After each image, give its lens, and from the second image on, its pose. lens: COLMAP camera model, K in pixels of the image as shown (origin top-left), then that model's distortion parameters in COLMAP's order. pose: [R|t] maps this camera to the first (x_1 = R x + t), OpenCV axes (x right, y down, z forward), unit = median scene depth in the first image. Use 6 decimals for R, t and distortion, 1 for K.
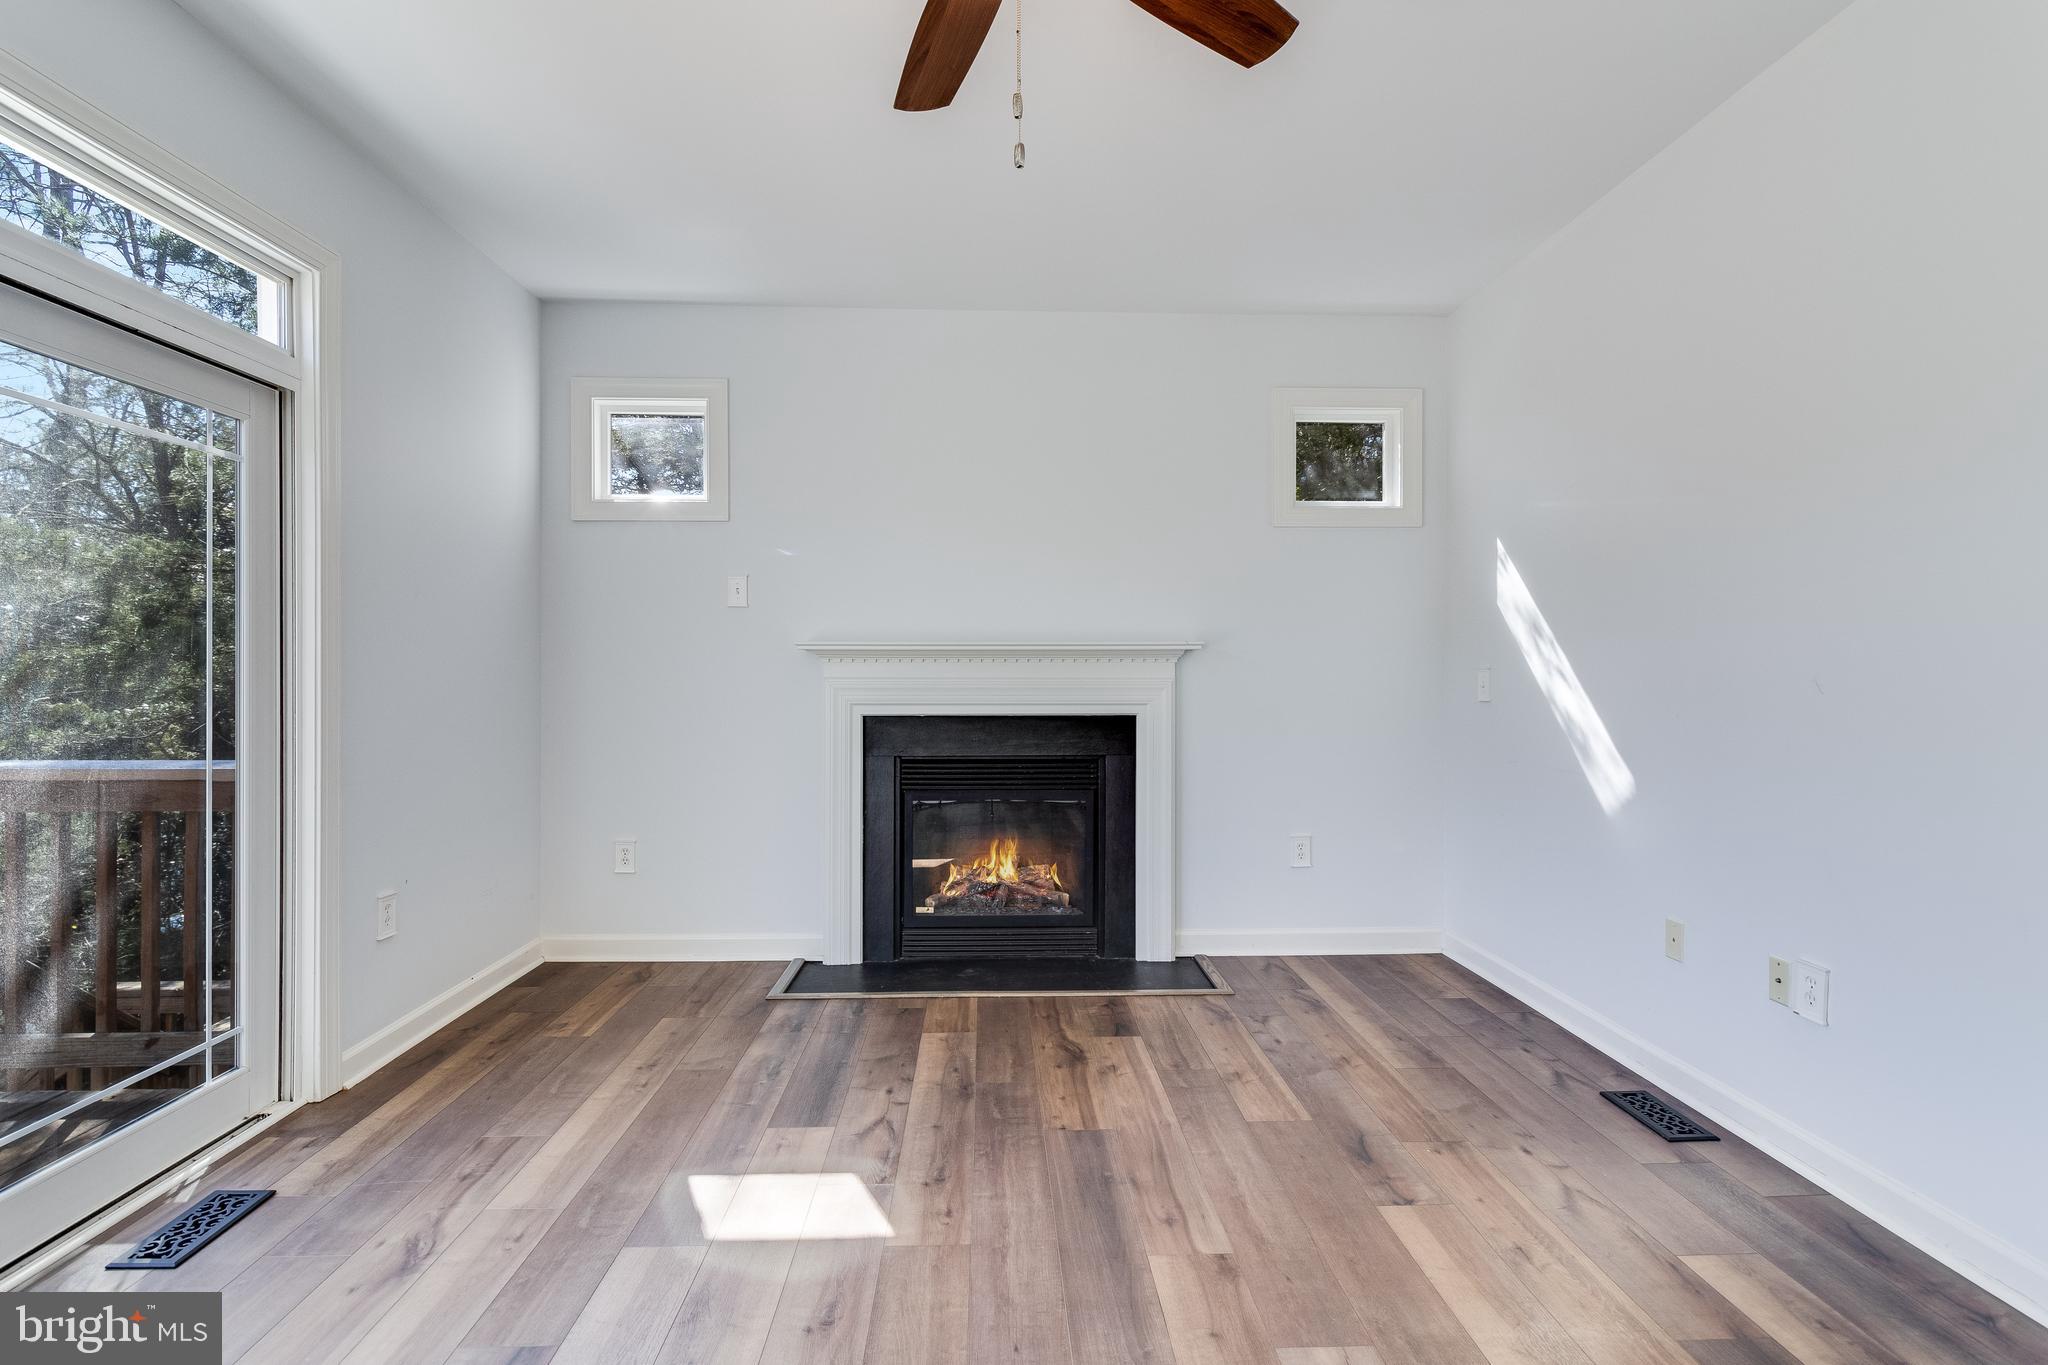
lens RADIAL K [[982.9, 0, 1022.1], [0, 982.9, 677.9], [0, 0, 1]] dist [-0.003856, -0.000823]
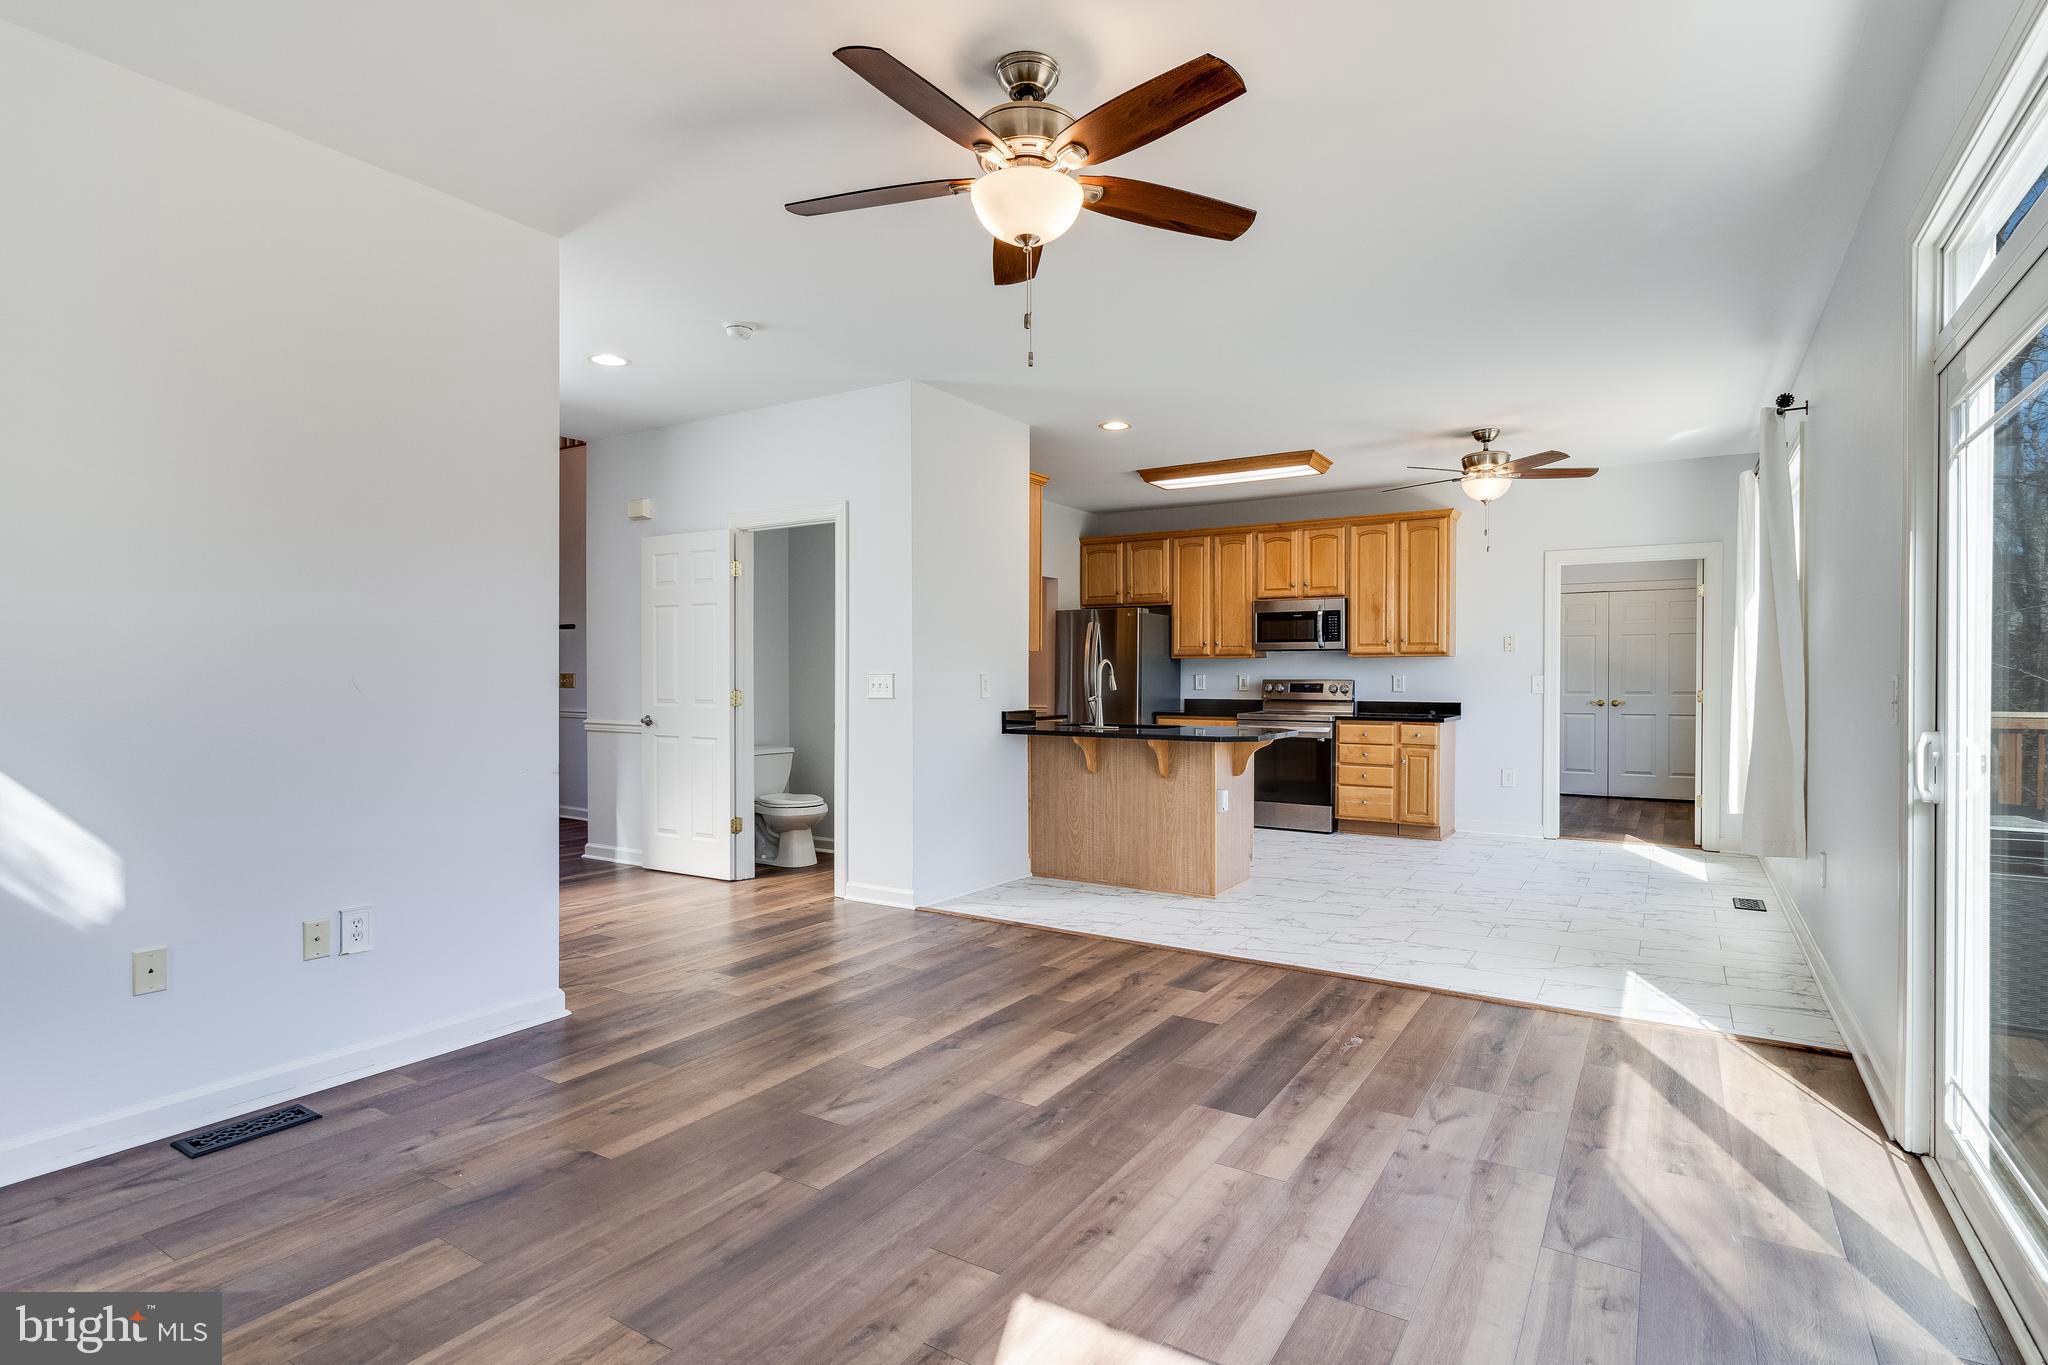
lens RADIAL K [[1016.6, 0, 1023.8], [0, 1016.6, 680.9], [0, 0, 1]] dist [0.002688, 0.000359]
pose [[-0.821102, -0.005950, 0.570750, -0.372628], [-0.001937, 0.999969, 0.007637, -0.006323], [-0.570778, 0.005165, -0.821088, 0.925658]]
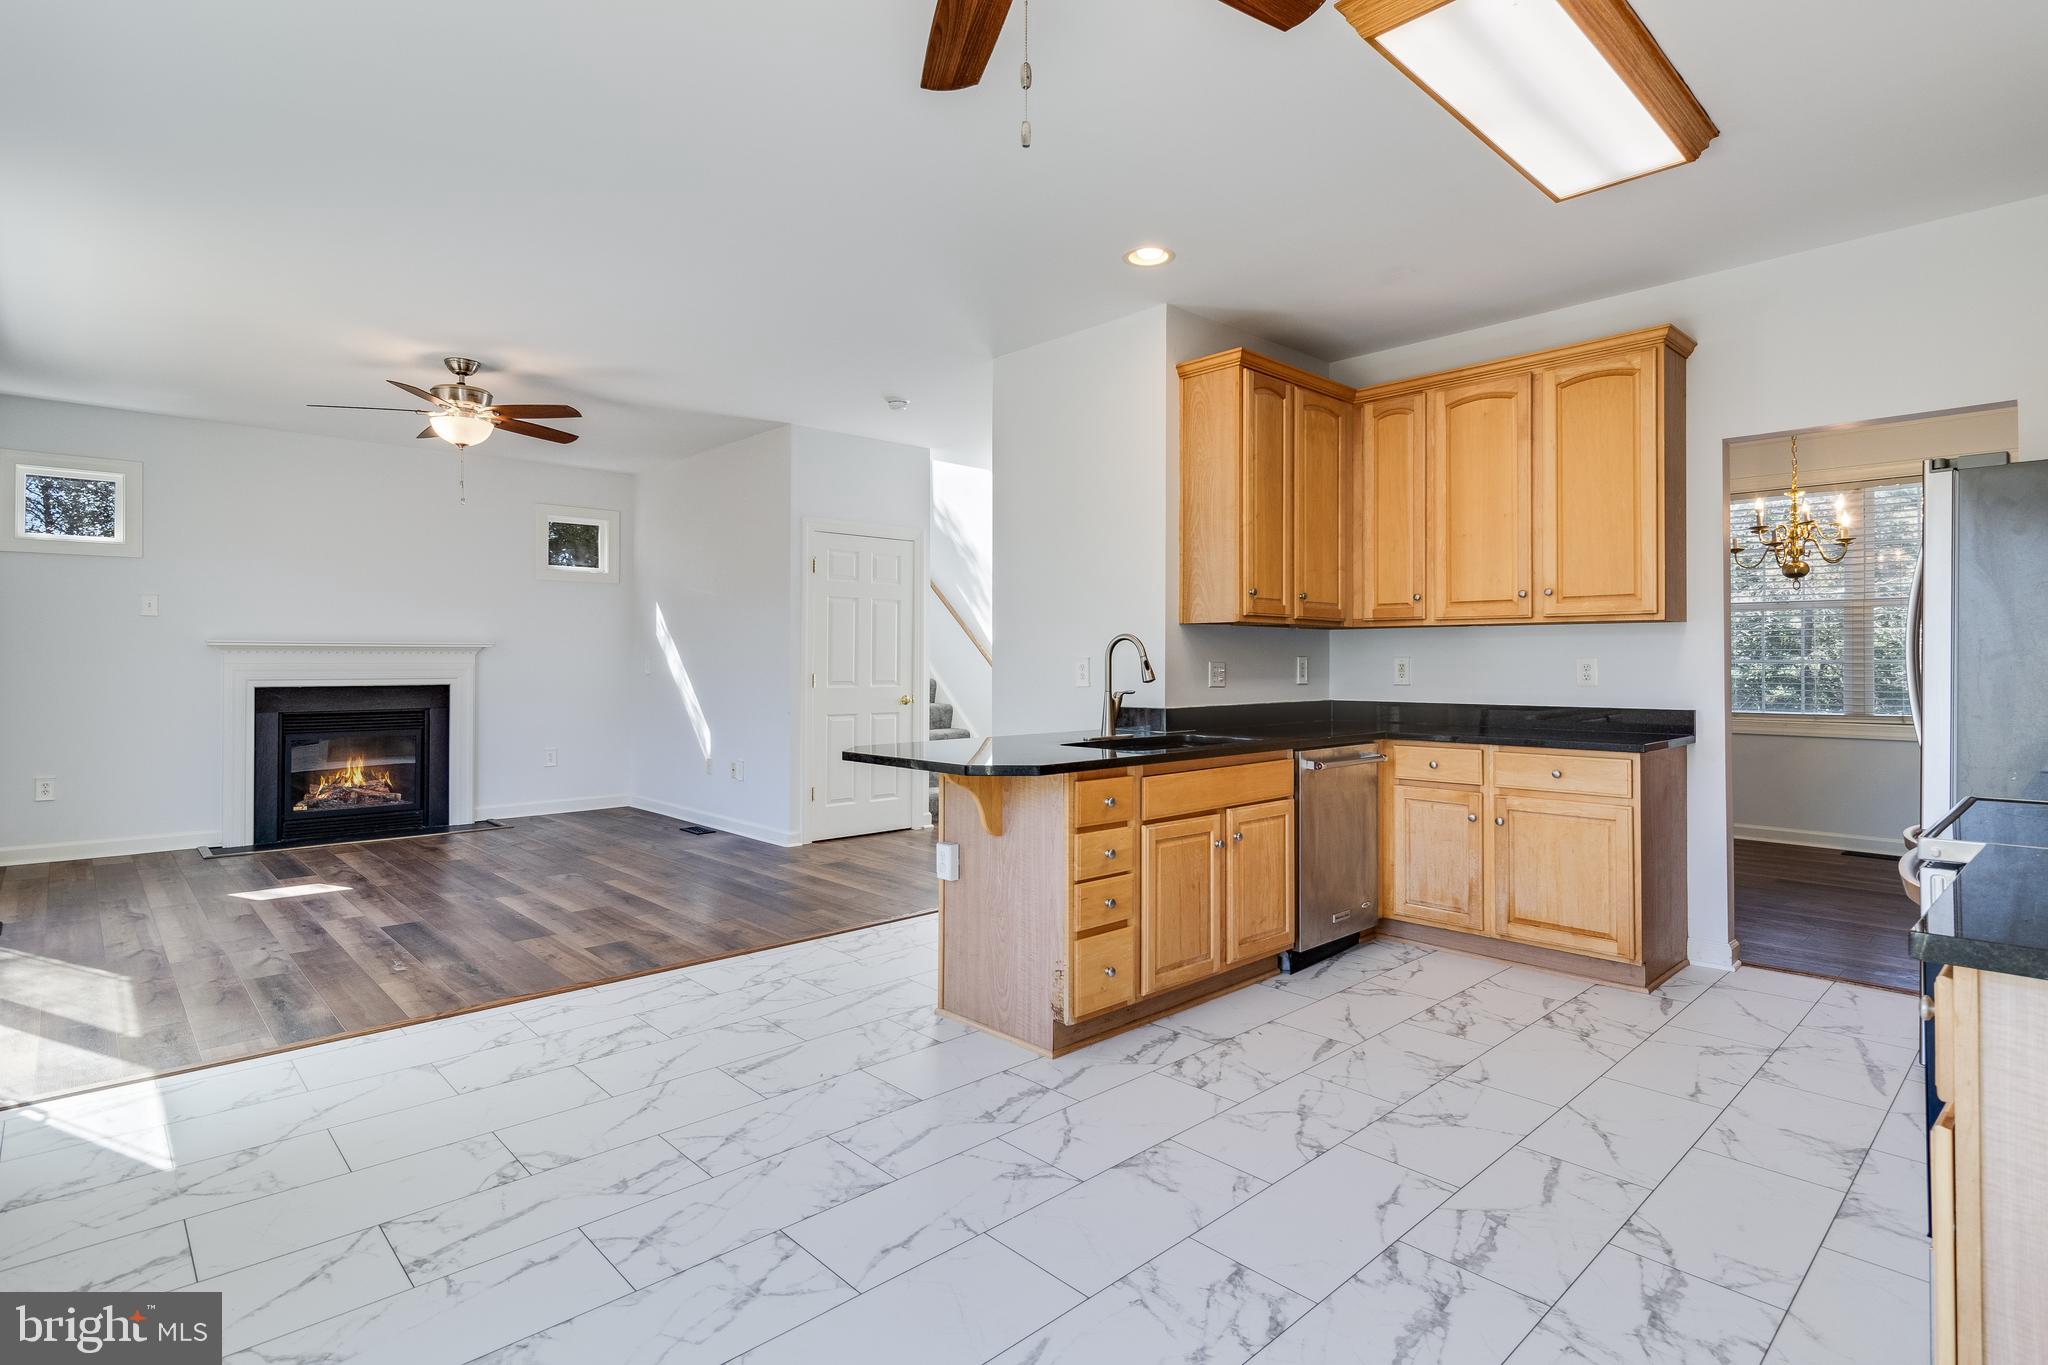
lens RADIAL K [[1016.6, 0, 1034.0], [0, 1016.6, 651.0], [0, 0, 1]] dist [0.002688, 0.000359]
pose [[0.750736, 0.007691, 0.660557, -0.312731], [0.000977, 0.999918, -0.012753, 0.002243], [-0.660601, 0.010219, 0.750668, -1.086499]]
